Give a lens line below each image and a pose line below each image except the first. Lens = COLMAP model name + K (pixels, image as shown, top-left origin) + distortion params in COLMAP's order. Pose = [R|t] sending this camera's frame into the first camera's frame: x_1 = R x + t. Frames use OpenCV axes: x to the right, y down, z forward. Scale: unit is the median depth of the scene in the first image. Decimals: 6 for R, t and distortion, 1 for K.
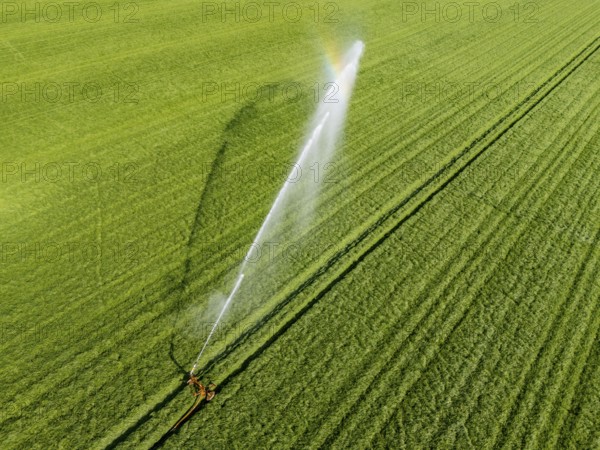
lens RADIAL K [[438.6, 0, 300.0], [0, 438.6, 225.0], [0, 0, 1]] dist [0.077593, -0.081195]
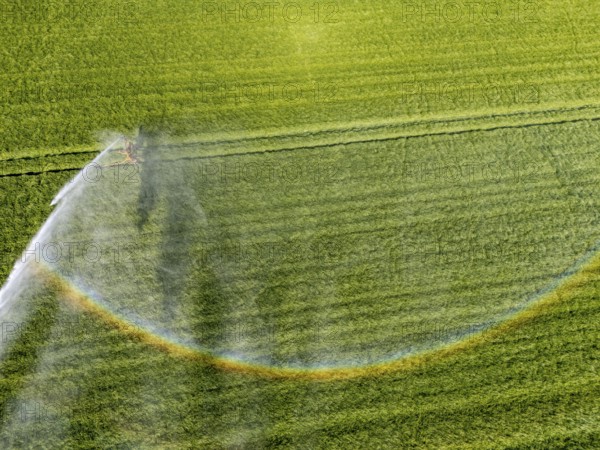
lens RADIAL K [[438.6, 0, 300.0], [0, 438.6, 225.0], [0, 0, 1]] dist [0.077593, -0.081195]
pose [[0.760136, 0.509507, -0.403231, 0.619829], [-0.396193, 0.855313, 0.333871, -0.058364], [0.514999, -0.094031, 0.852018, 0.111531]]
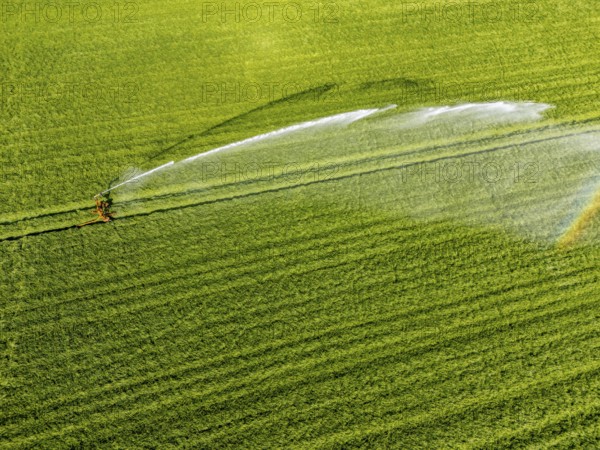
lens RADIAL K [[438.6, 0, 300.0], [0, 438.6, 225.0], [0, 0, 1]] dist [0.077593, -0.081195]
pose [[0.825571, 0.437394, -0.356537, 0.624283], [-0.345146, 0.891253, 0.294180, -0.160123], [0.446437, -0.119809, 0.886758, 0.035974]]
